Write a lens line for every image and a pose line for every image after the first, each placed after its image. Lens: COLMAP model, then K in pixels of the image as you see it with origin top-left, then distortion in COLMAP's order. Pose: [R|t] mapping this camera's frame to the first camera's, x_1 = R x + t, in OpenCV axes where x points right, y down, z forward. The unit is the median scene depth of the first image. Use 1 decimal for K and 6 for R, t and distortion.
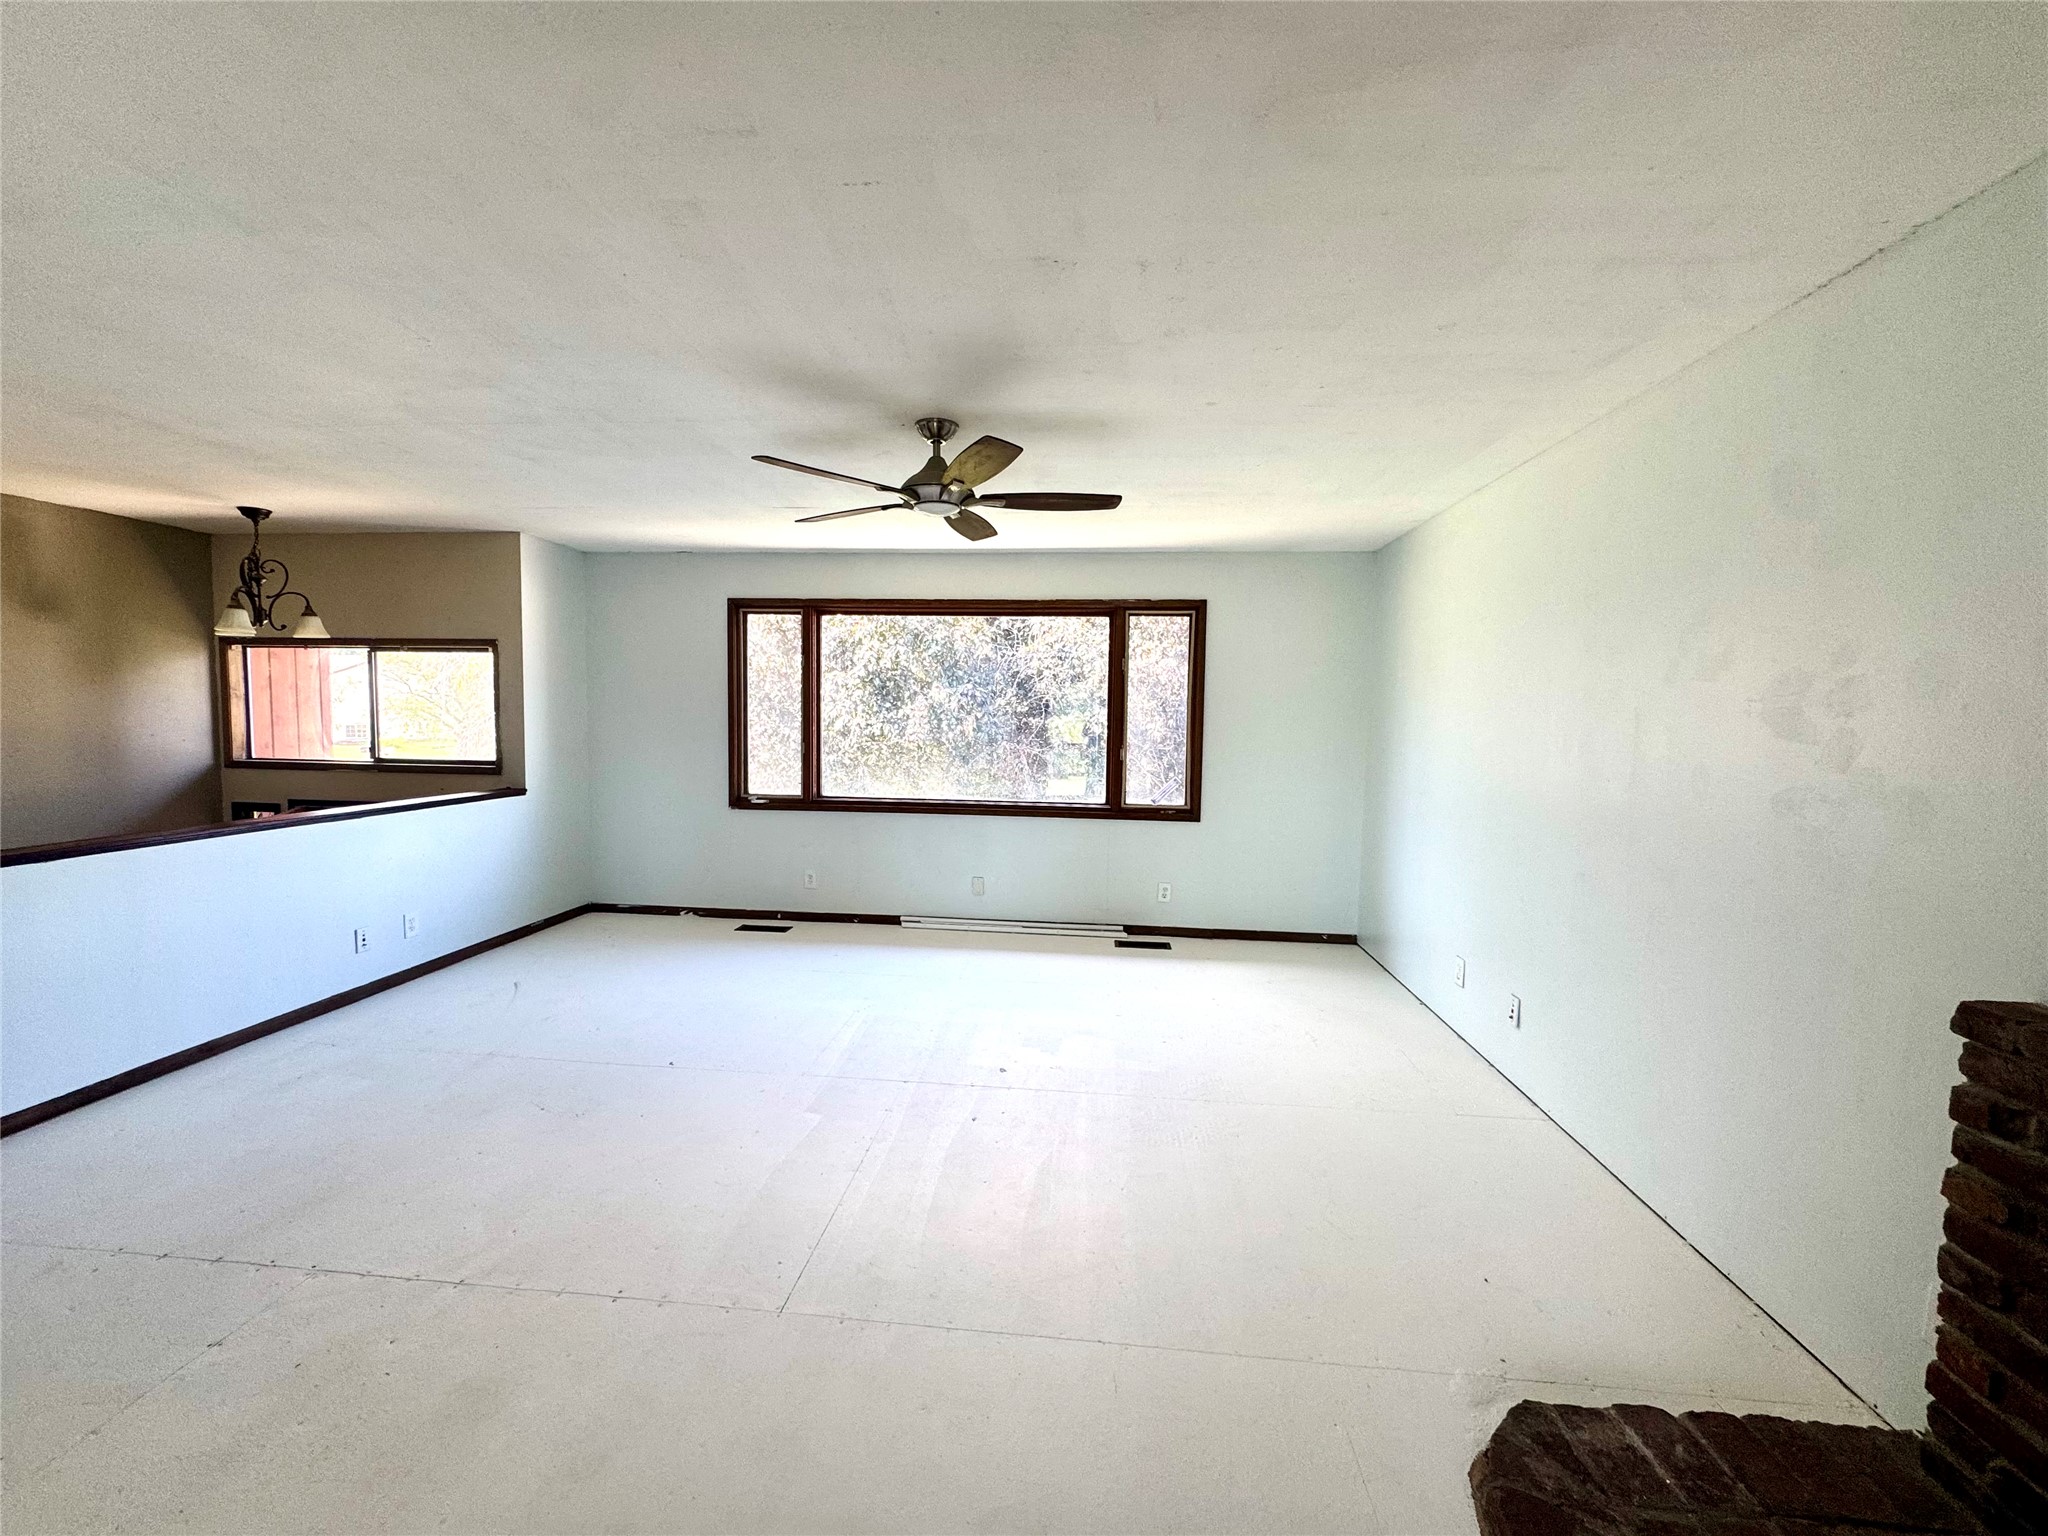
lens RADIAL K [[817.5, 0, 1026.3], [0, 817.5, 766.6], [0, 0, 1]] dist [-0.001175, -0.000032]
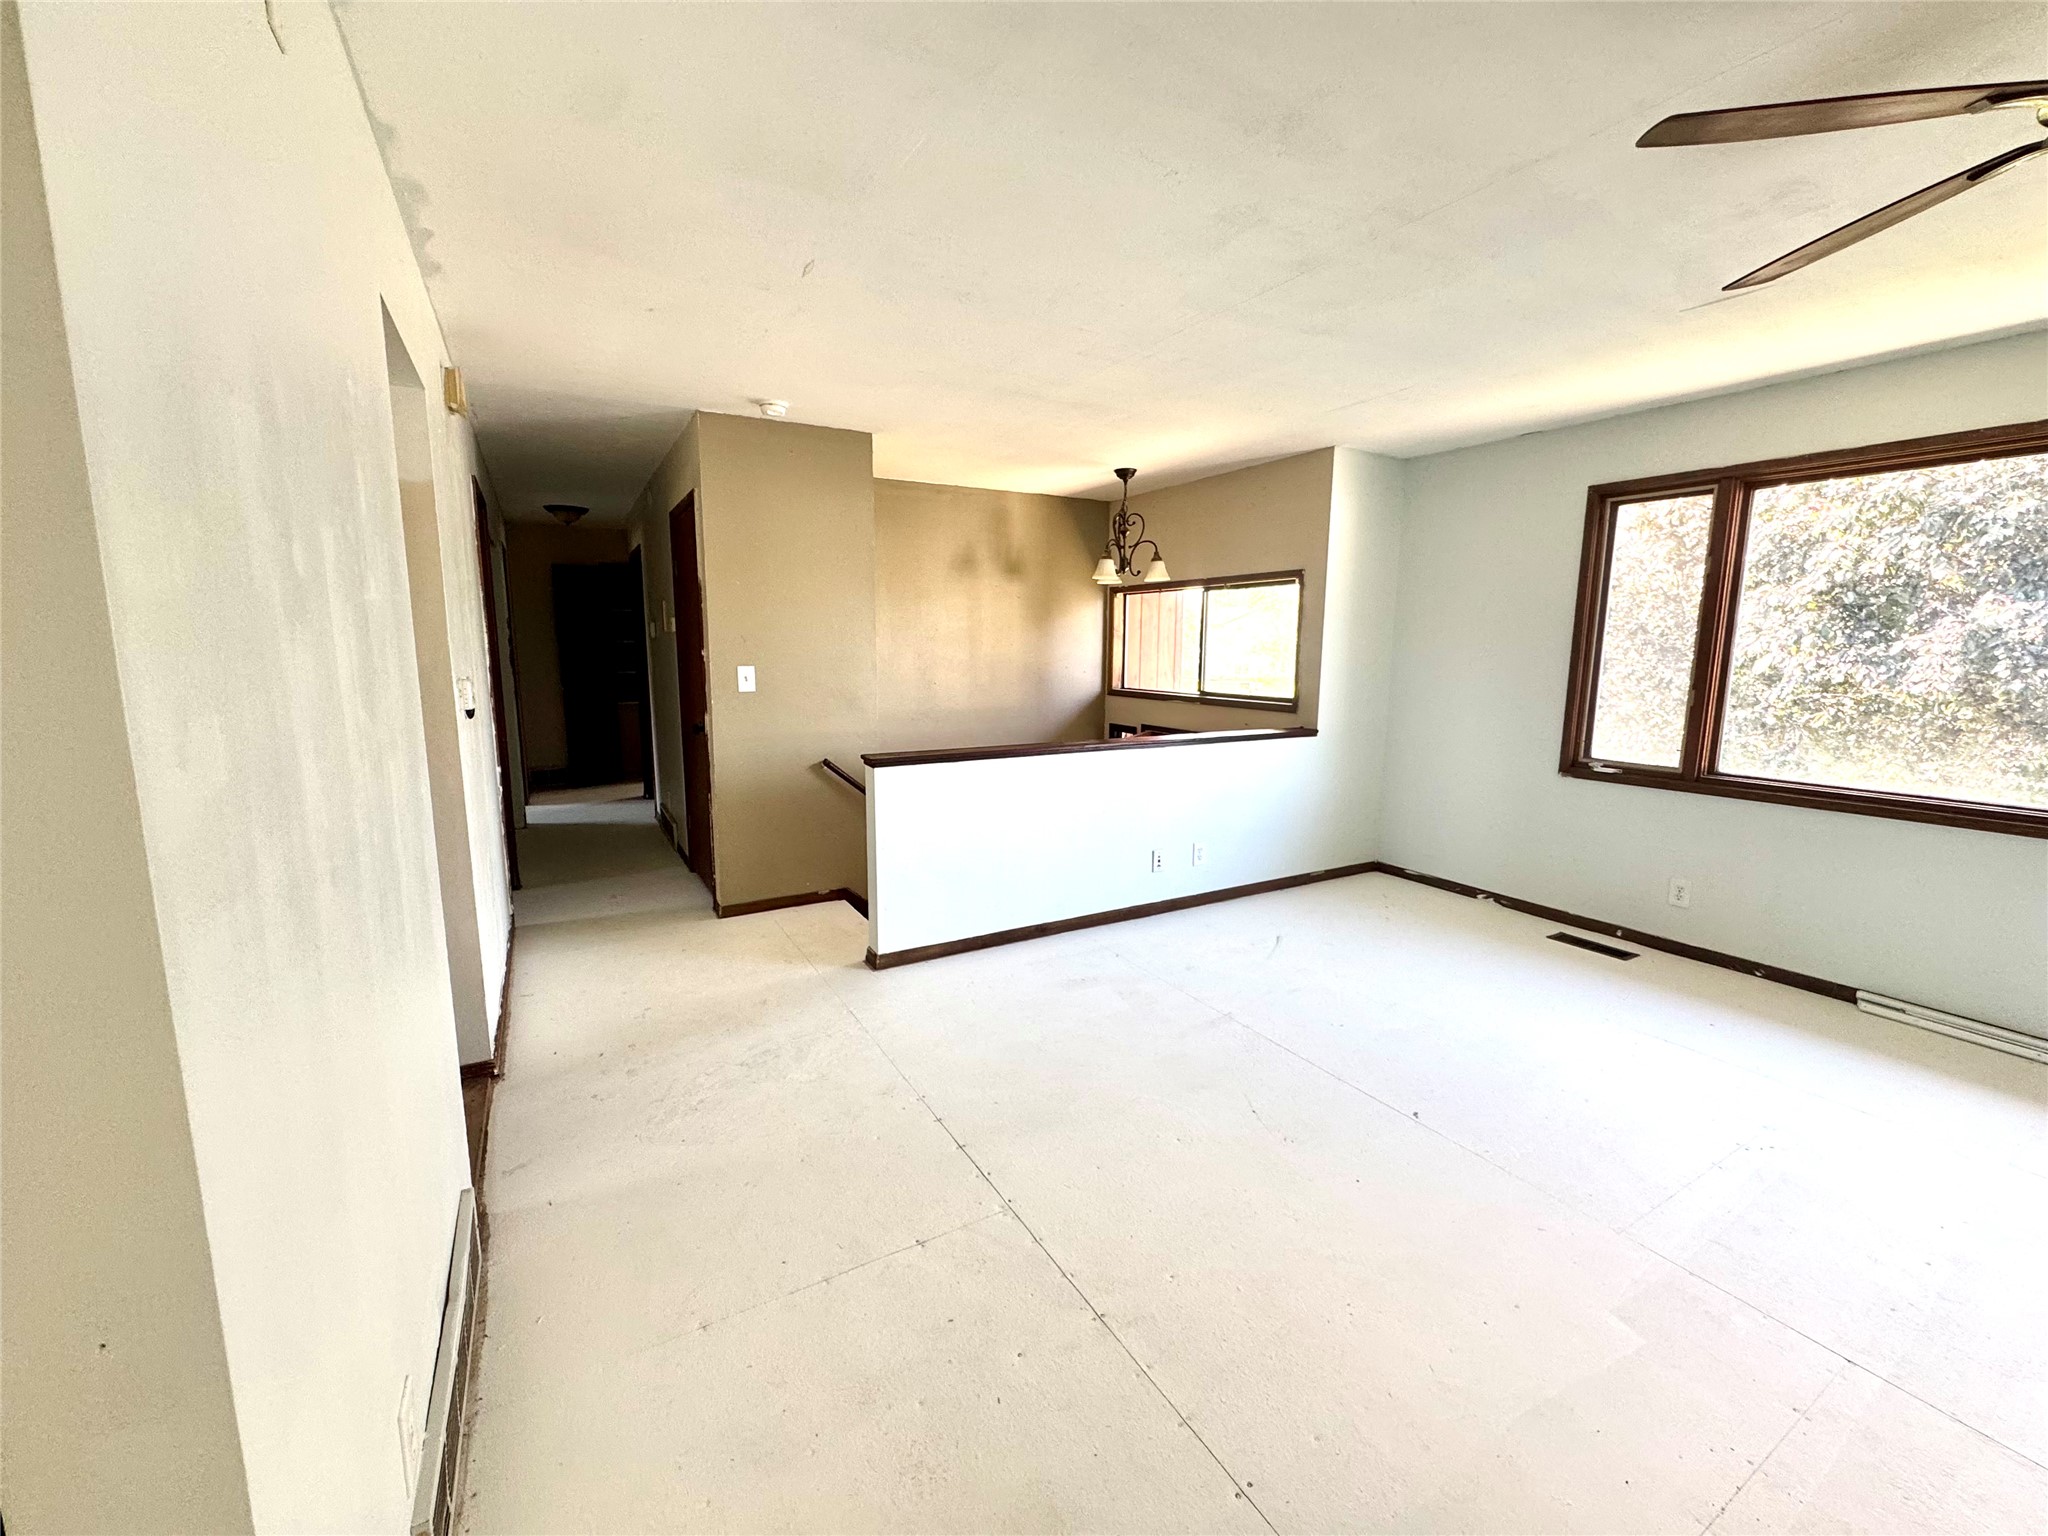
lens RADIAL K [[817.5, 0, 1026.3], [0, 817.5, 766.6], [0, 0, 1]] dist [-0.001175, -0.000032]
pose [[0.580768, 0.108170, -0.806850, -0.046285], [-0.050809, 0.994017, 0.096690, -0.004246], [0.812482, -0.015159, 0.582789, 0.178331]]
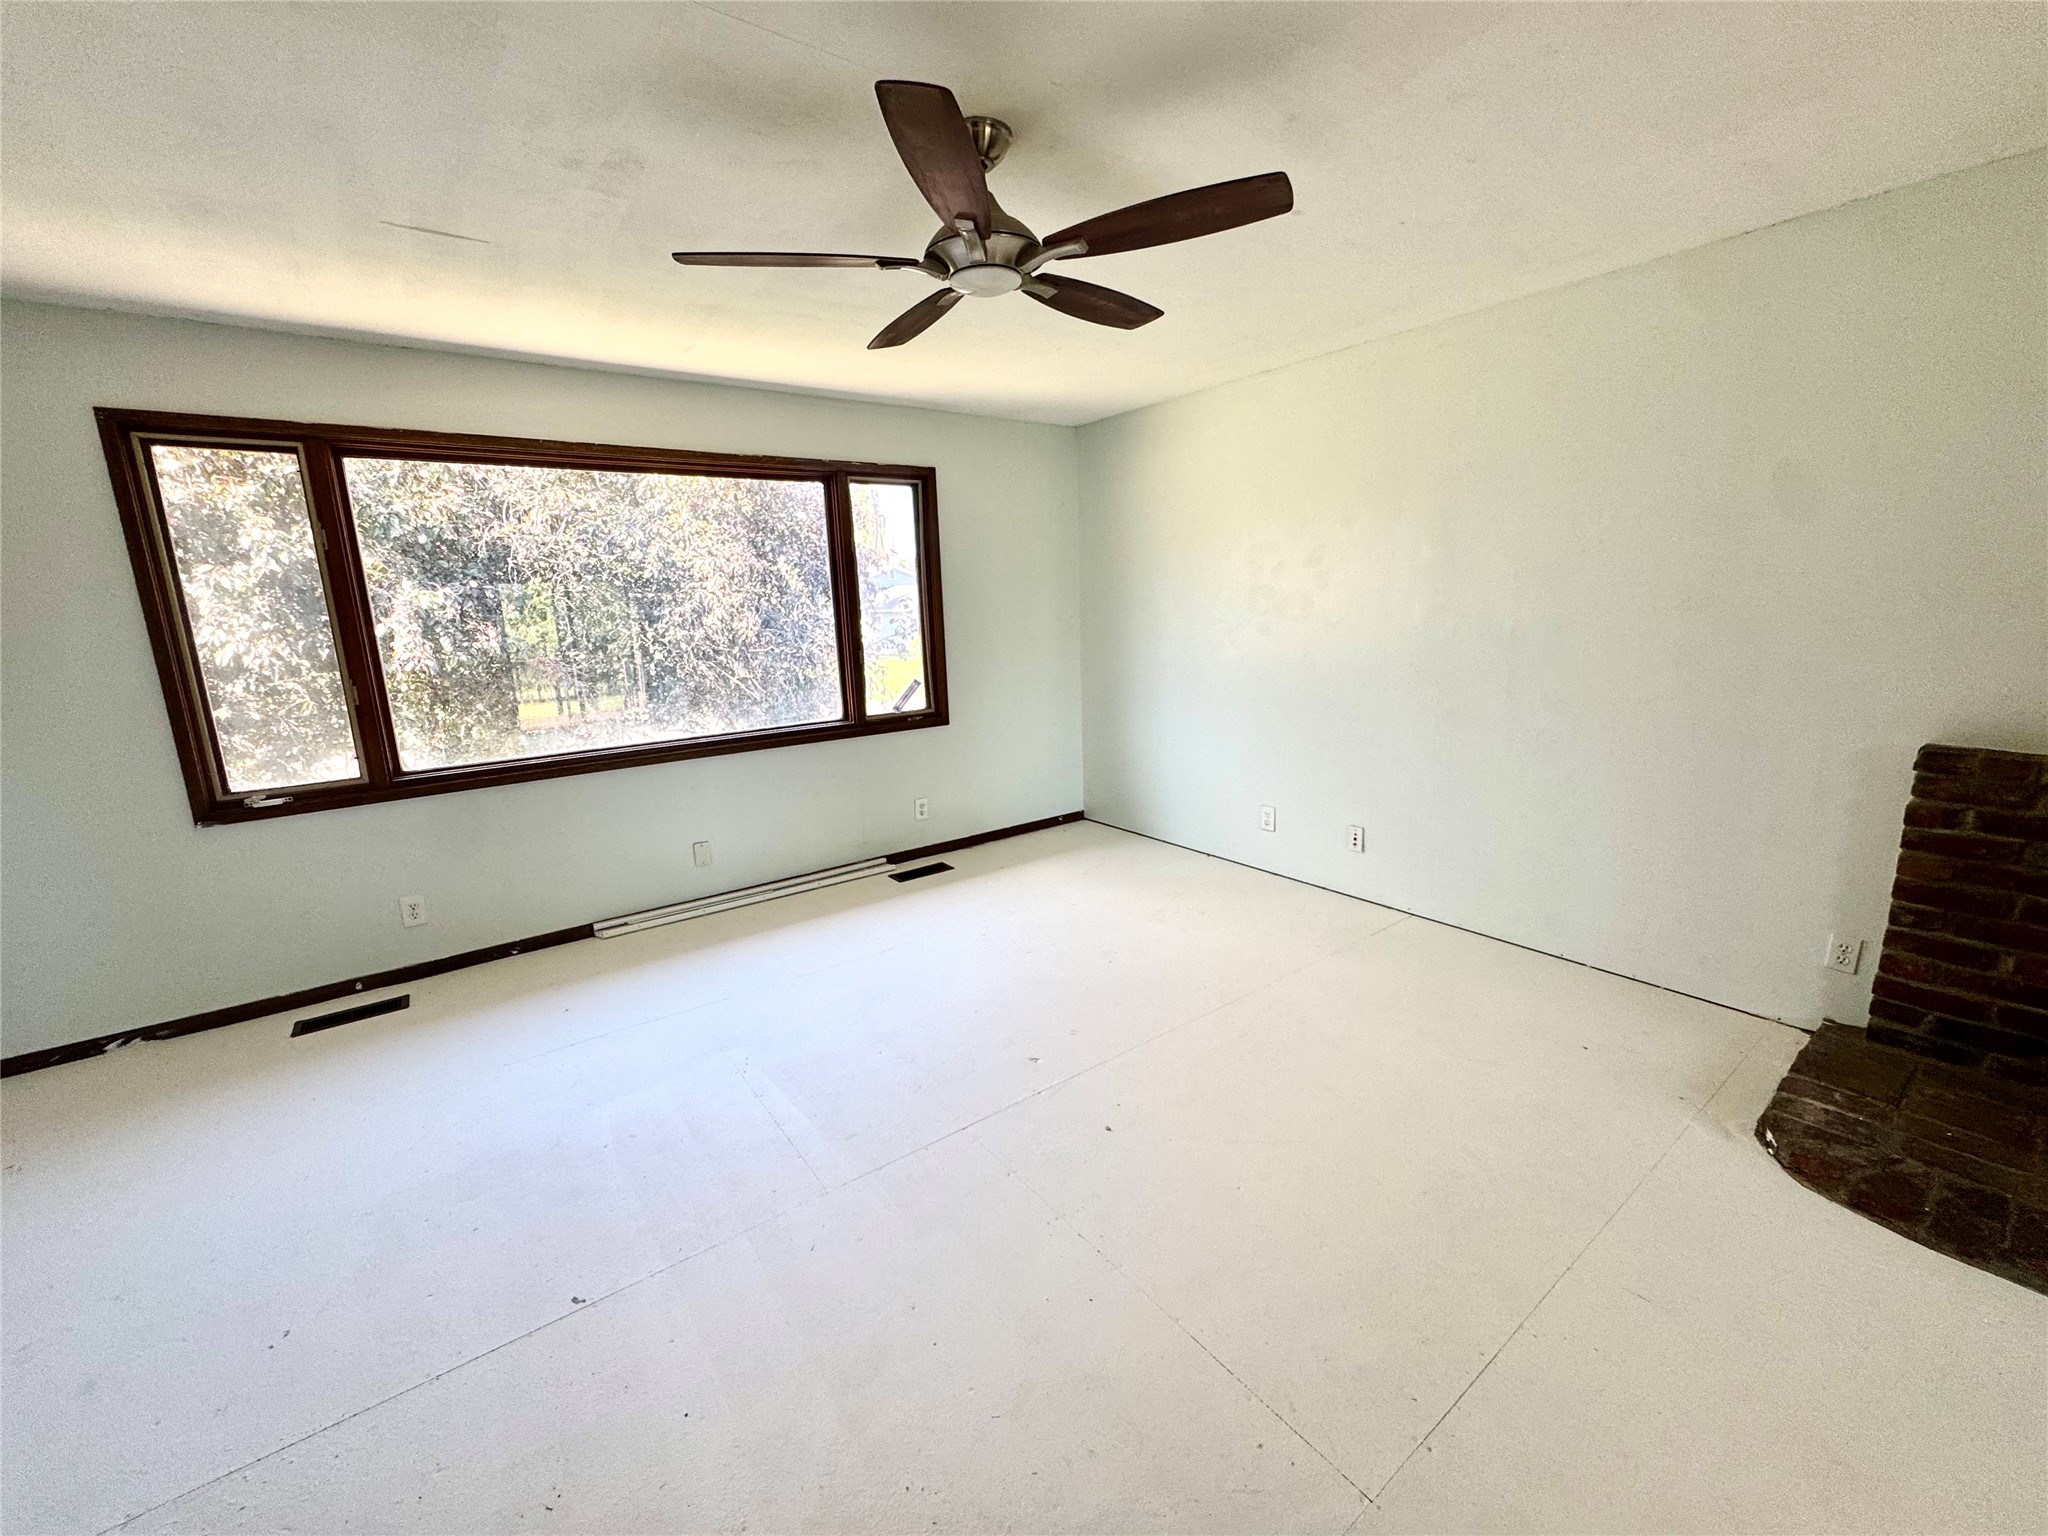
lens RADIAL K [[817.5, 0, 1026.3], [0, 817.5, 766.6], [0, 0, 1]] dist [-0.001175, -0.000032]
pose [[0.743844, -0.175867, 0.644800, -0.316359], [0.091843, 0.982503, 0.162024, -0.025110], [-0.662013, -0.061300, 0.746981, 0.270431]]
